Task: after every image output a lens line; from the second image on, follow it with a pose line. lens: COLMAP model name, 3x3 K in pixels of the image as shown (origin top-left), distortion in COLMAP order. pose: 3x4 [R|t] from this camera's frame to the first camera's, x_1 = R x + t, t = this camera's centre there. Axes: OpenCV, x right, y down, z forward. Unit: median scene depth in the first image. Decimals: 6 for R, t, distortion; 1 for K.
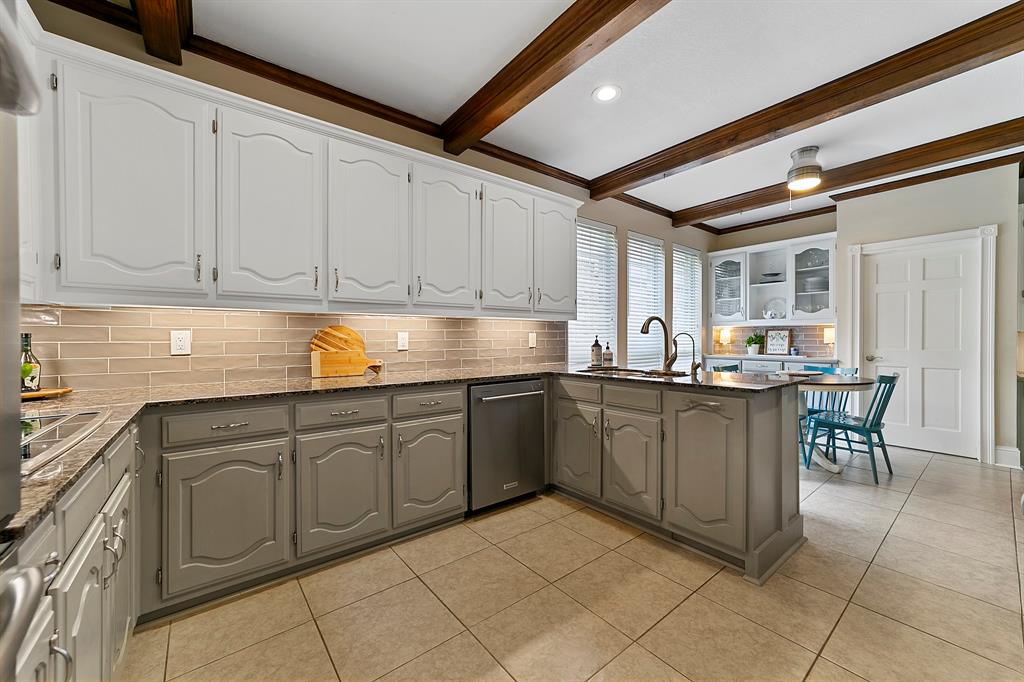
lens RADIAL K [[394.8, 0, 504.5], [0, 394.8, 338.7], [0, 0, 1]] dist [-0.000704, 0.002002]
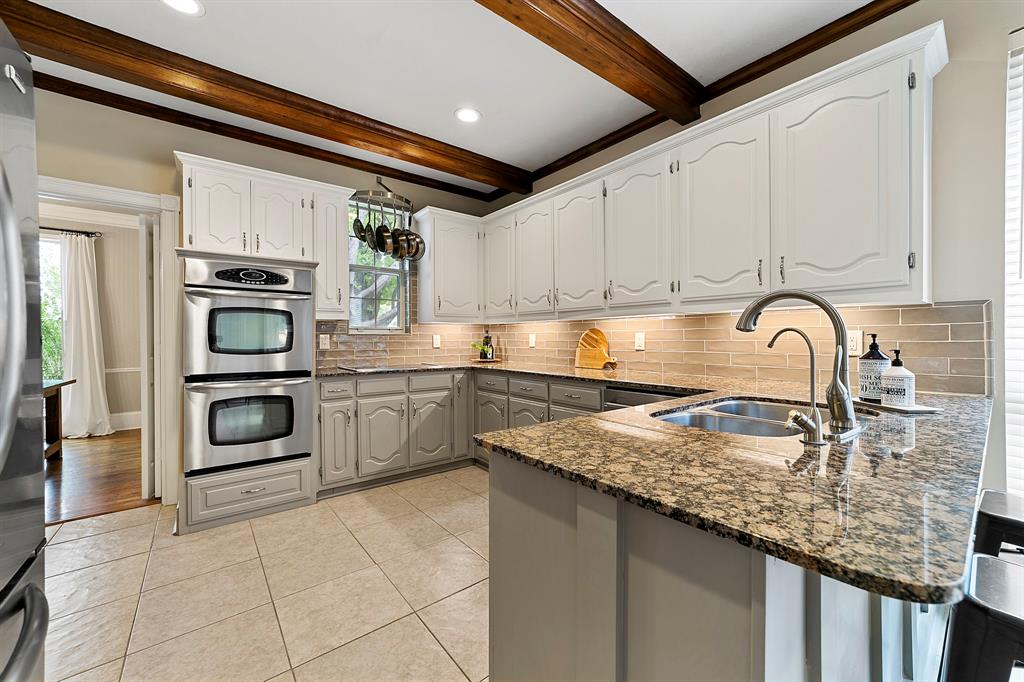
lens RADIAL K [[394.8, 0, 485.2], [0, 394.8, 335.5], [0, 0, 1]] dist [-0.000704, 0.002002]
pose [[-0.010595, -0.002373, -0.999941, 0.794717], [0.001850, 0.999995, -0.002393, -0.007724], [0.999942, -0.001875, -0.010591, 0.624897]]
